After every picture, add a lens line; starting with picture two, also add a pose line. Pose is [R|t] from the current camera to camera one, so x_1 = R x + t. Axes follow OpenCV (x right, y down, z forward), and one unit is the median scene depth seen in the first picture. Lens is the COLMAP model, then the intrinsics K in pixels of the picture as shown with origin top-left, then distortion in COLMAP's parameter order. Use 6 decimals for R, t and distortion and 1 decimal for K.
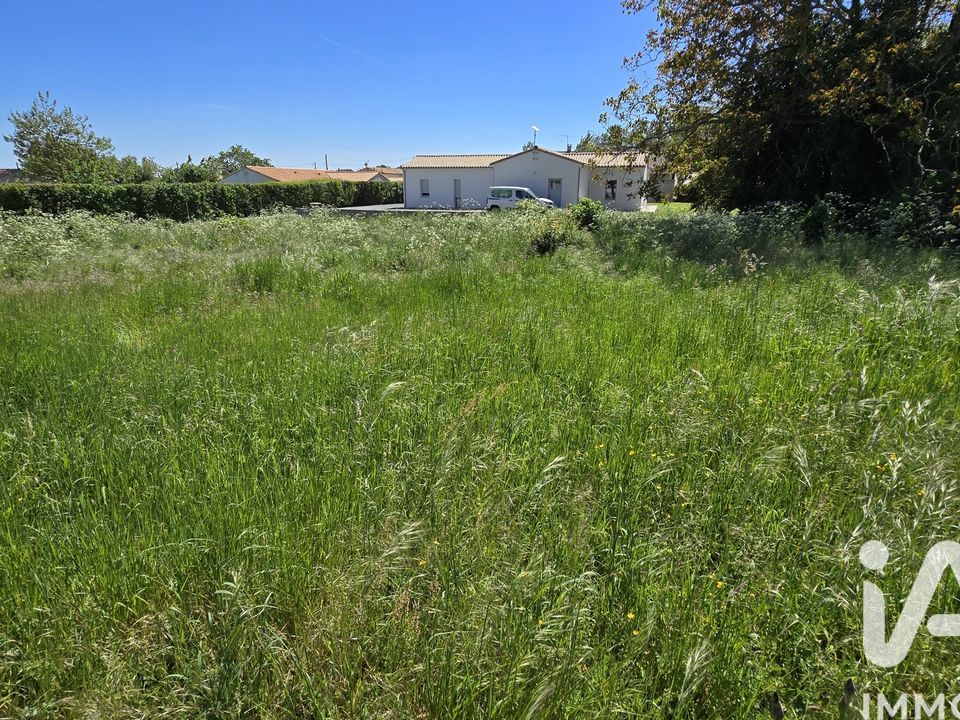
lens RADIAL K [[523.4, 0, 479.1], [0, 523.4, 365.3], [0, 0, 1]] dist [0.001636, -0.001387]
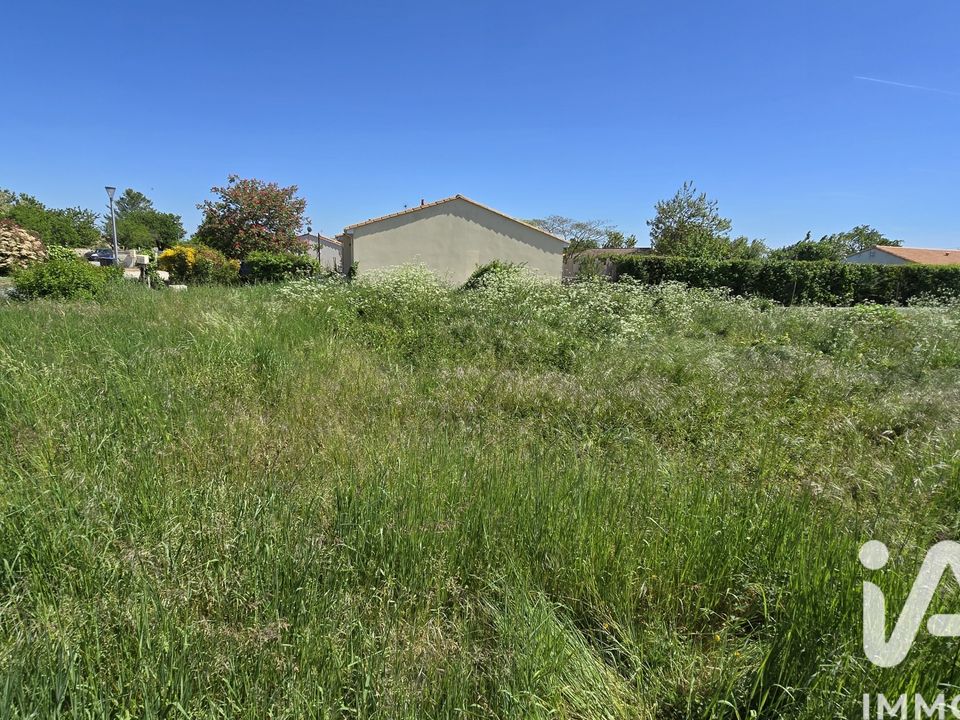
lens RADIAL K [[523.4, 0, 479.5], [0, 523.4, 362.8], [0, 0, 1]] dist [0.001636, -0.001387]
pose [[0.534557, 0.183595, -0.824949, -0.095232], [-0.308280, 0.951221, 0.011935, -0.037994], [0.786900, 0.247935, 0.565081, 0.139572]]
